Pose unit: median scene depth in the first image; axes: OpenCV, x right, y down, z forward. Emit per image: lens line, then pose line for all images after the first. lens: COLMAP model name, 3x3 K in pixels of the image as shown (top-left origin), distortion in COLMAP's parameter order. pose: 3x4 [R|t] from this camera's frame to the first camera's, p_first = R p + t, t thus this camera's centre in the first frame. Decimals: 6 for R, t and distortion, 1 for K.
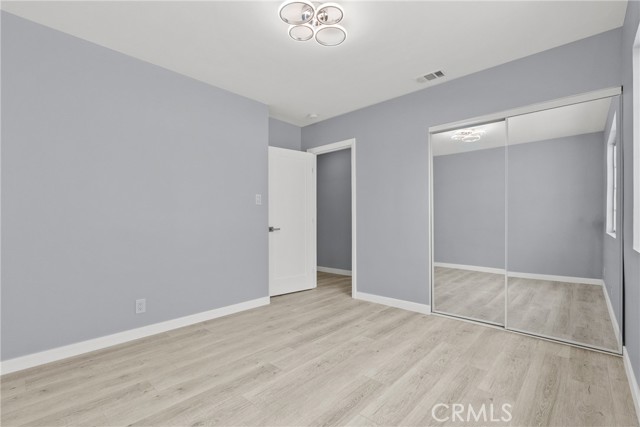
lens RADIAL K [[289.3, 0, 320.7], [0, 289.3, 216.0], [0, 0, 1]] dist [-0.008237, 0.004131]
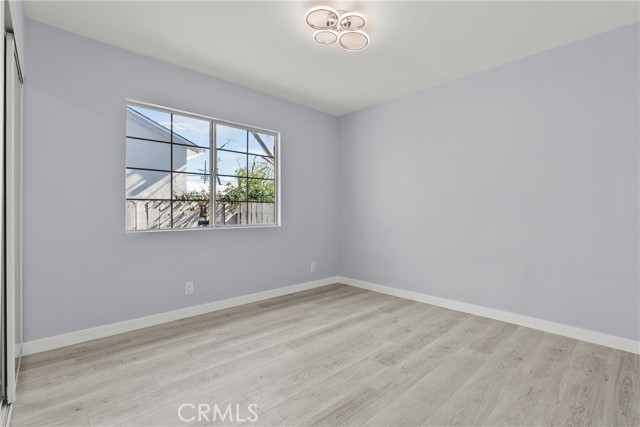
lens RADIAL K [[289.3, 0, 319.1], [0, 289.3, 214.3], [0, 0, 1]] dist [-0.008237, 0.004131]
pose [[-0.996262, 0.003160, 0.086326, -0.036653], [0.002725, 0.999983, -0.005159, 0.022001], [-0.086341, -0.004905, -0.996254, 1.986976]]
